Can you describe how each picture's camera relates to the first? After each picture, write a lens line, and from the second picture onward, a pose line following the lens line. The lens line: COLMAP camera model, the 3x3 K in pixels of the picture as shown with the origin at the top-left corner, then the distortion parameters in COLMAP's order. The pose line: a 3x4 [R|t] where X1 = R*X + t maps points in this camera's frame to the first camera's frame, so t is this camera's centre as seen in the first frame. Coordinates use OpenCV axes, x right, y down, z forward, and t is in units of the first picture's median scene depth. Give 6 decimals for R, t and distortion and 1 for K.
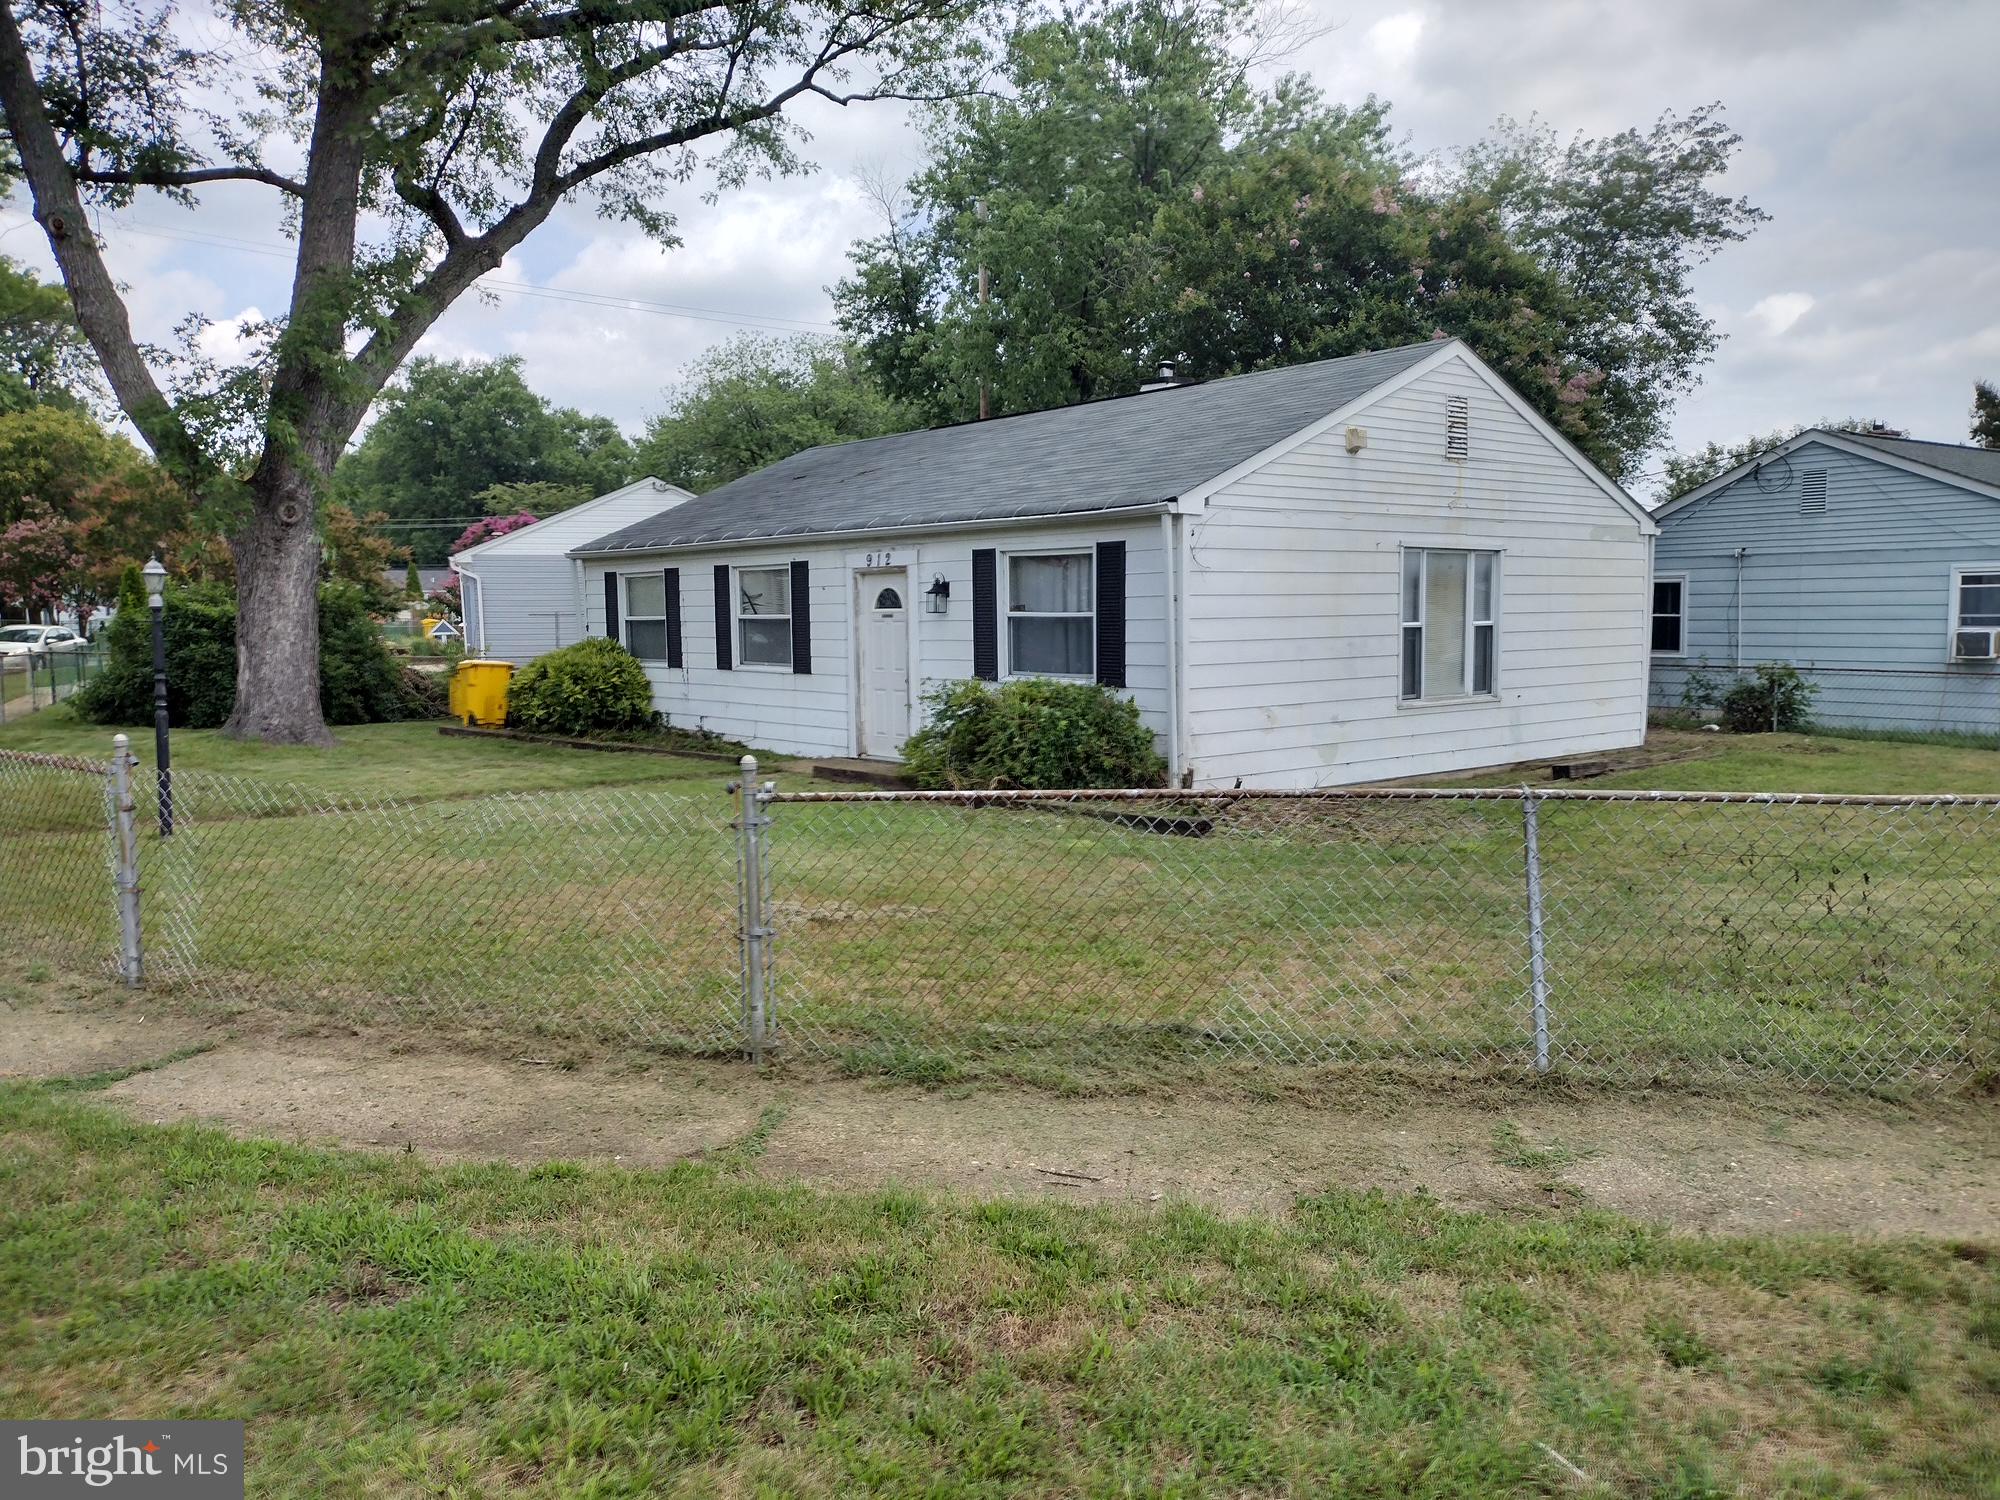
lens RADIAL K [[1540.2, 0, 999.0], [0, 1540.2, 751.5], [0, 0, 1]] dist [-0.012073, -0.010394]
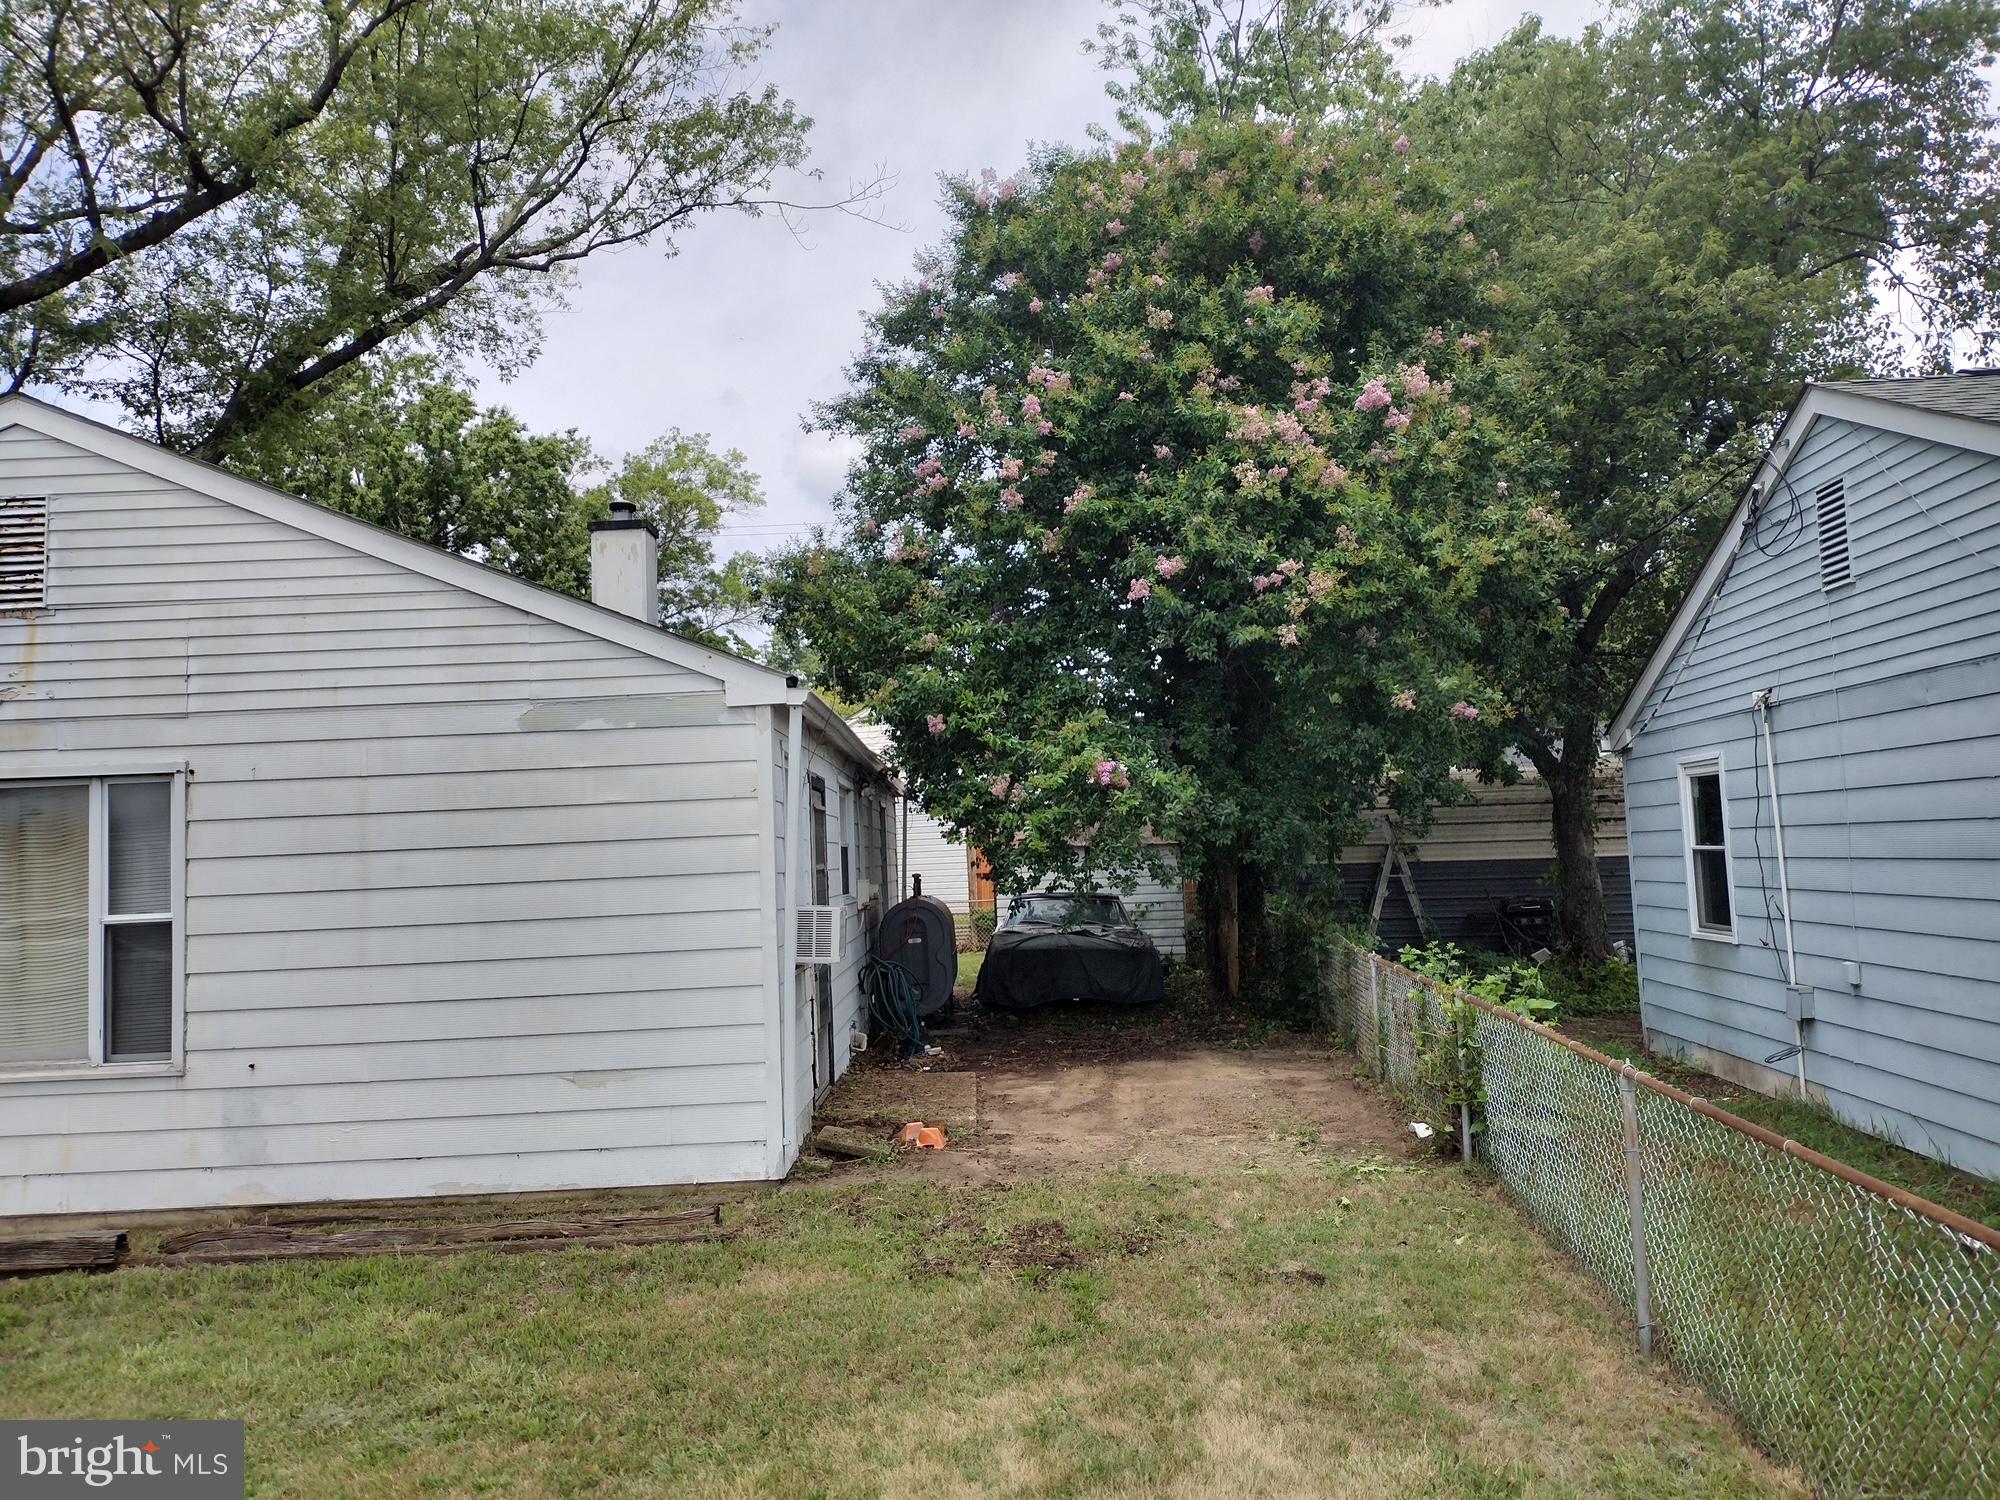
lens RADIAL K [[1540.2, 0, 1000.0], [0, 1540.2, 749.6], [0, 0, 1]] dist [-0.012073, -0.010394]
pose [[0.774556, -0.070514, -0.628562, 1.082623], [-0.026534, 0.989269, -0.143675, -0.092927], [0.631948, 0.127963, 0.764374, 0.995280]]
